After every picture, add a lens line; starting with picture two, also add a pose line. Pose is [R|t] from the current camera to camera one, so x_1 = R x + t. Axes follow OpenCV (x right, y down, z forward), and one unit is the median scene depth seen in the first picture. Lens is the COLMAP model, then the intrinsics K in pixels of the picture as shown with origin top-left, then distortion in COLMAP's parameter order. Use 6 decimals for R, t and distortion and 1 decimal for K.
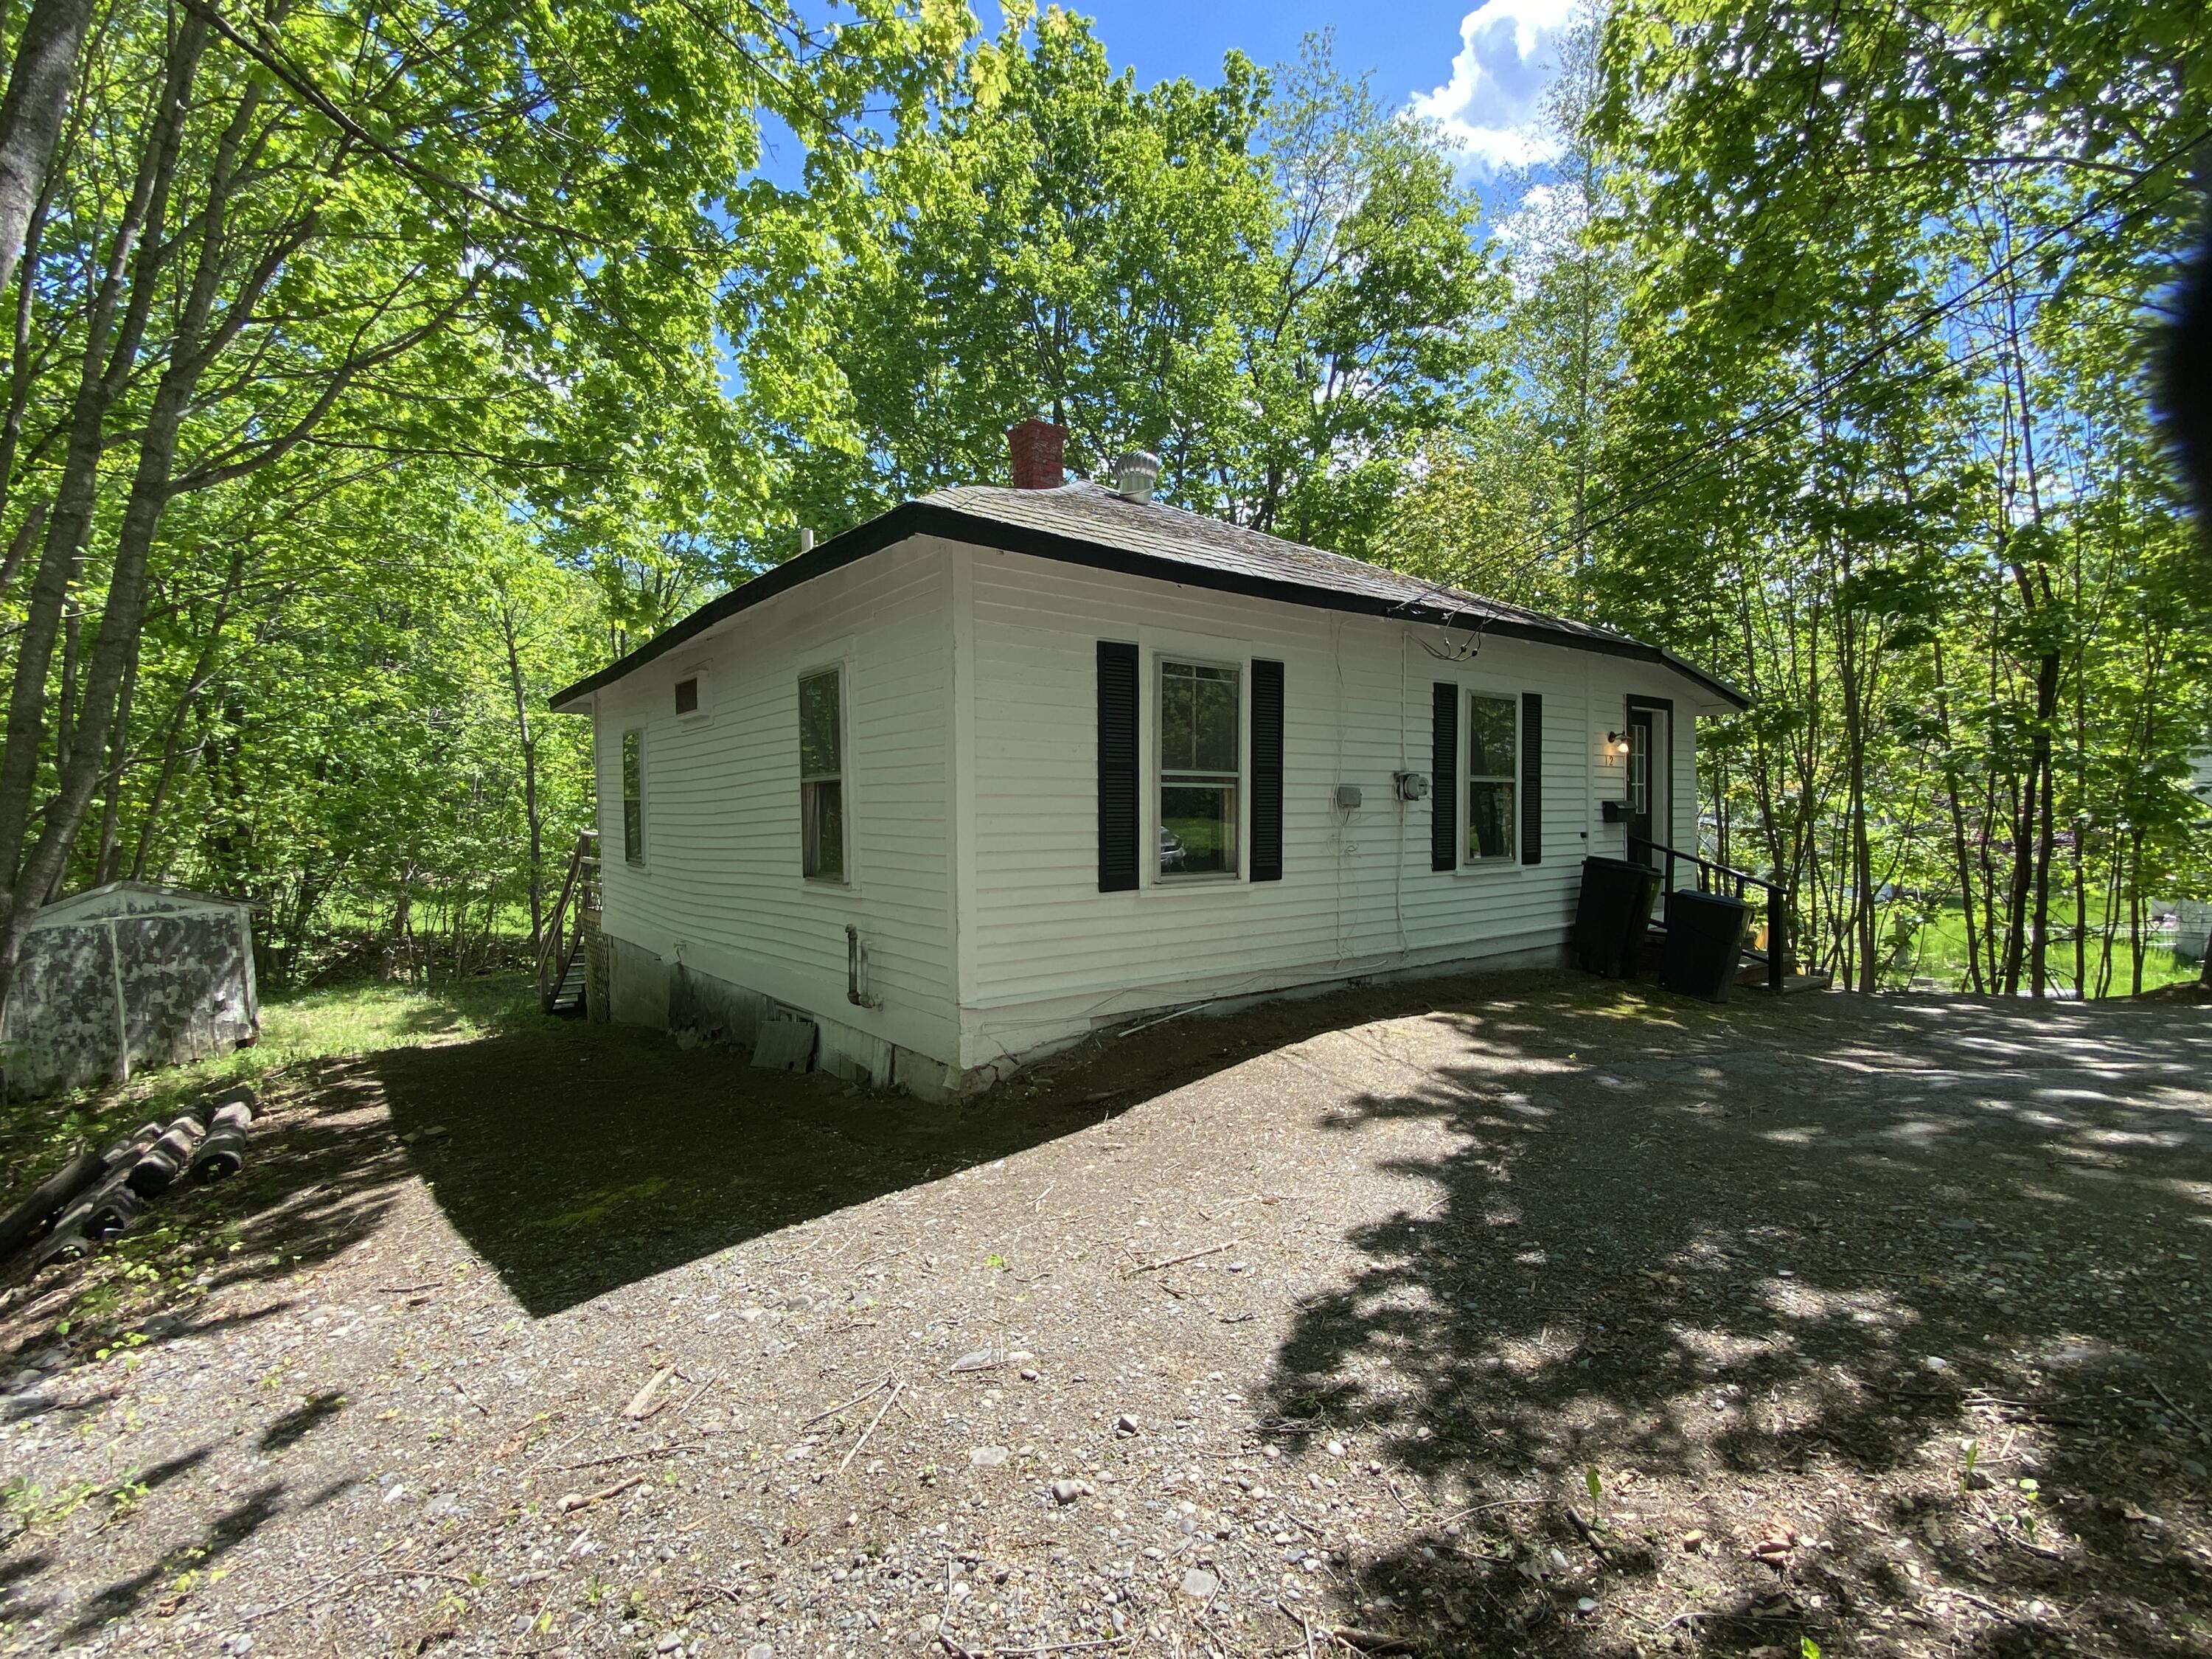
lens RADIAL K [[1091.2, 0, 1115.5], [0, 1091.2, 845.0], [0, 0, 1]] dist [0.001399, 0.000052]
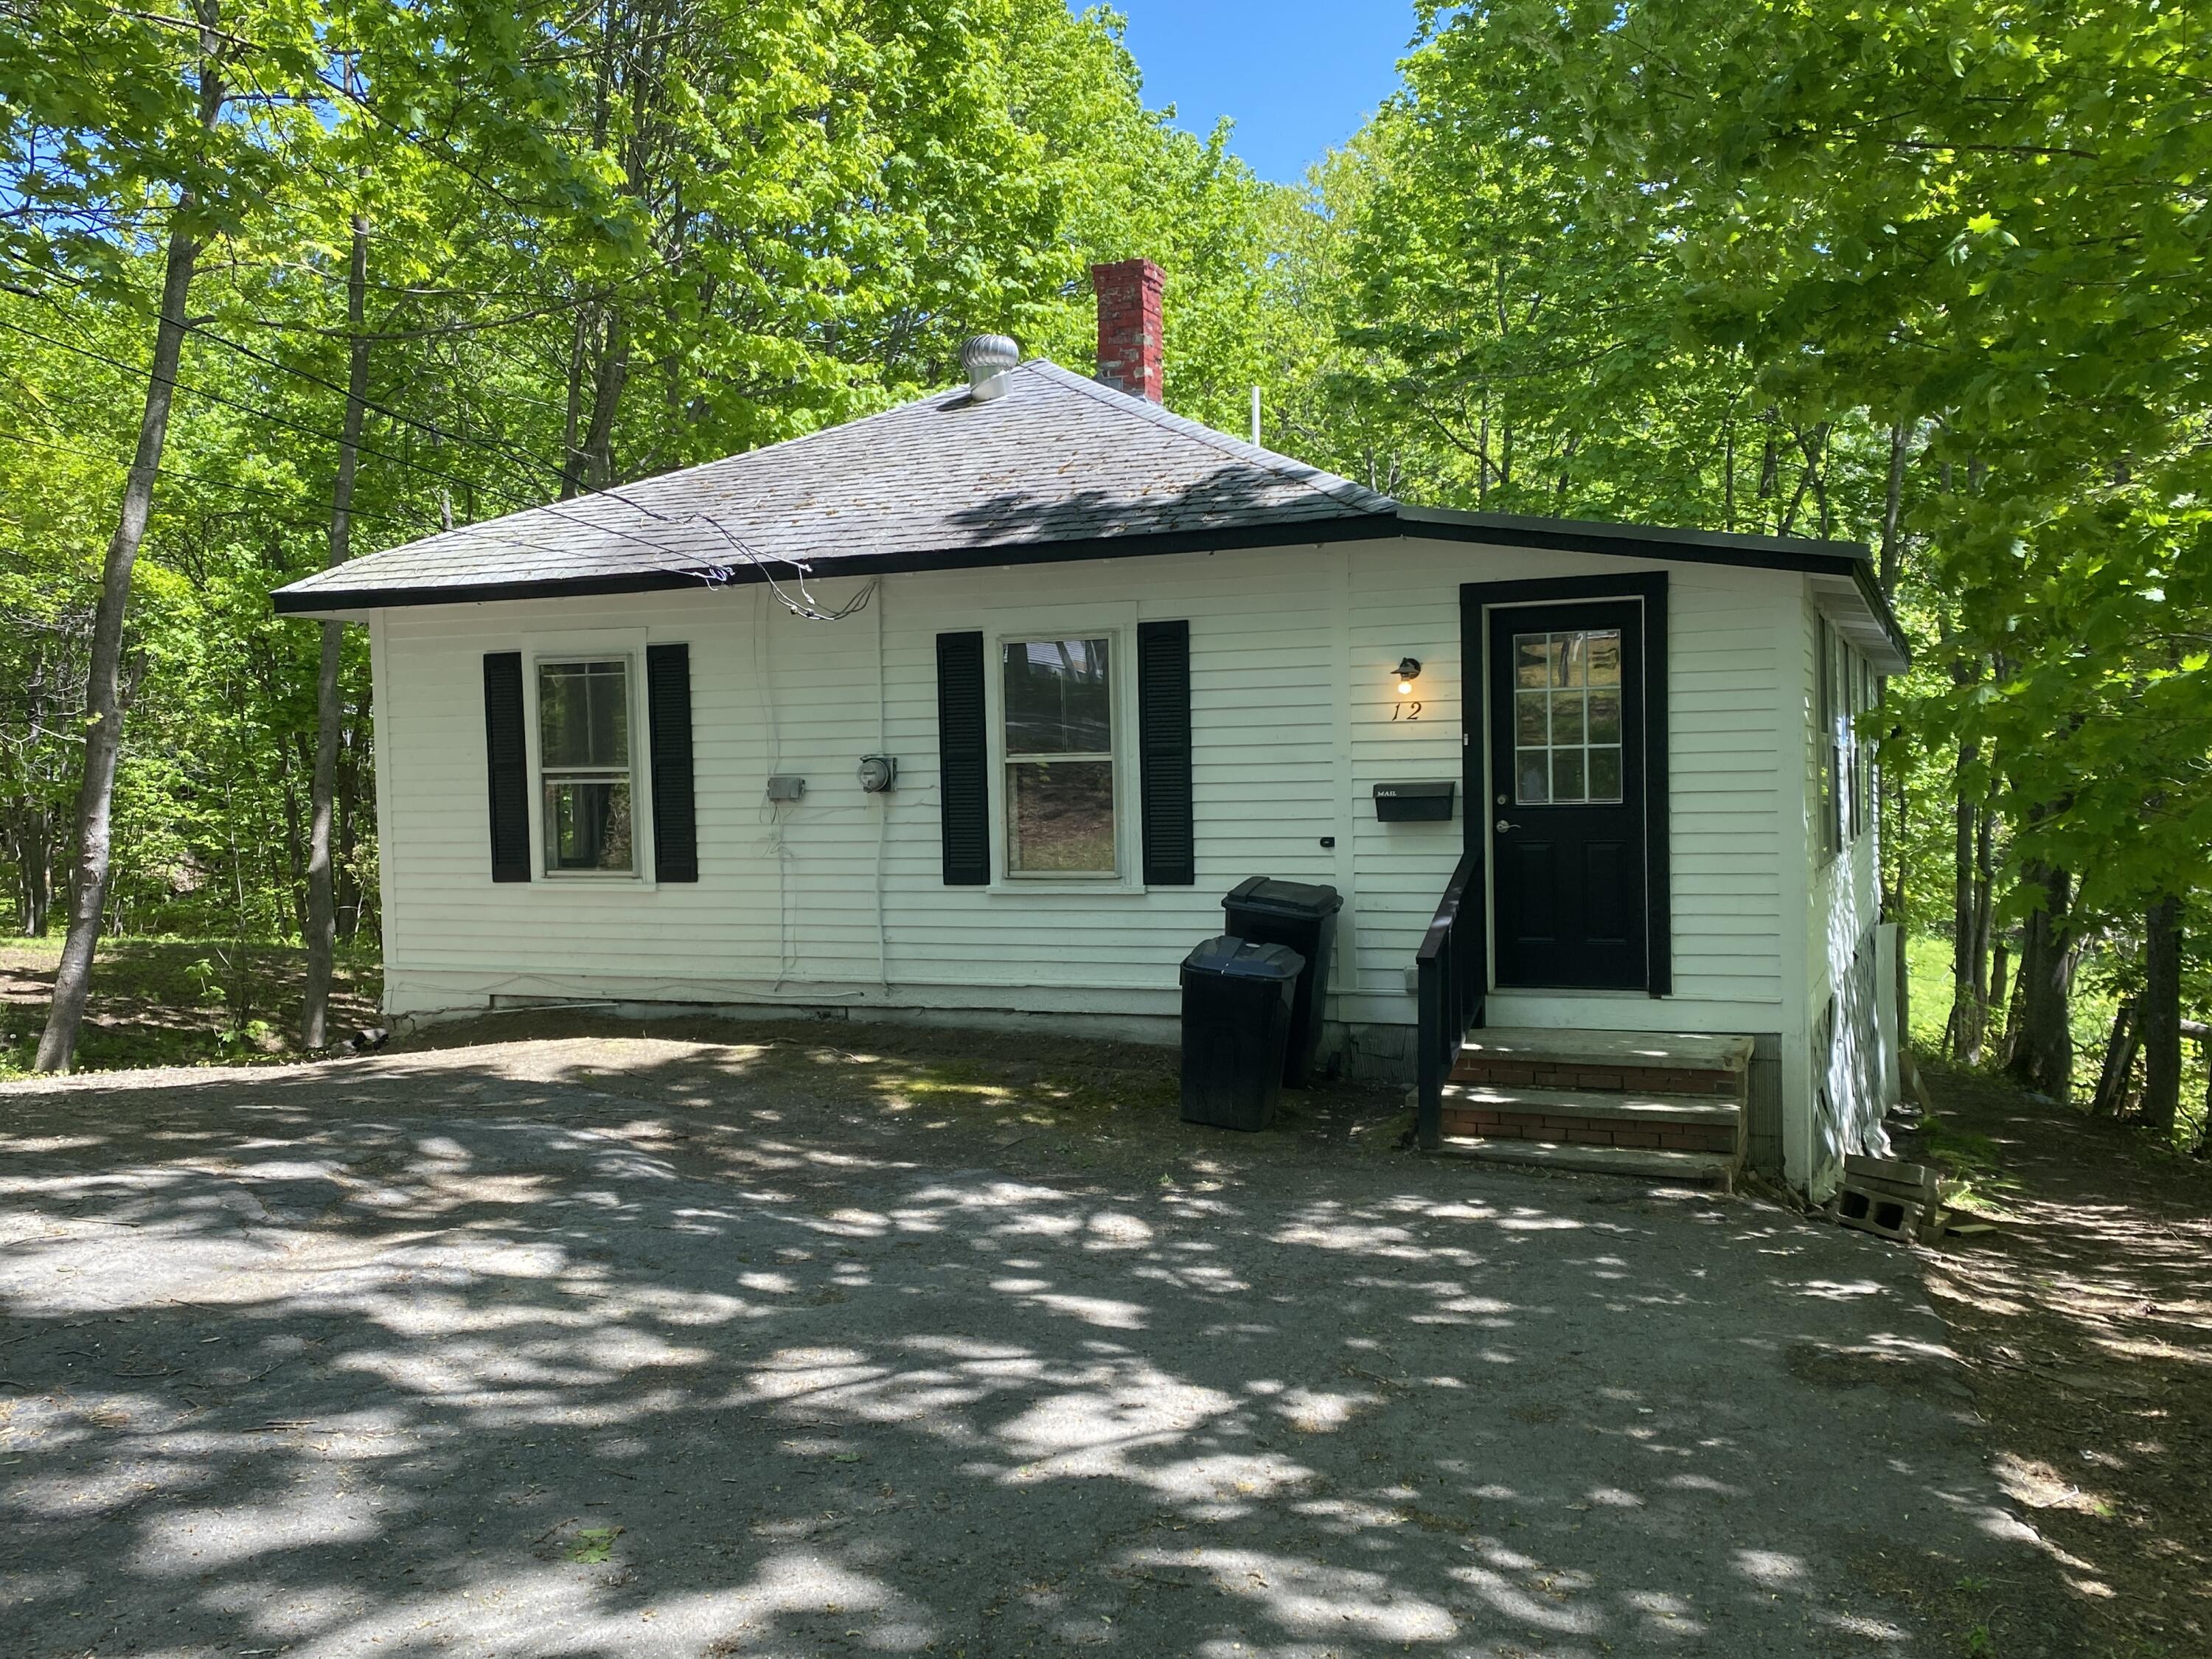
lens RADIAL K [[2086.5, 0, 1115.6], [0, 2086.5, 827.6], [0, 0, 1]] dist [0.002387, 0.037762]
pose [[0.460485, 0.029587, -0.887174, 1.955649], [-0.006637, 0.999531, 0.029889, -0.071321], [0.887643, -0.007876, 0.460465, 0.536649]]
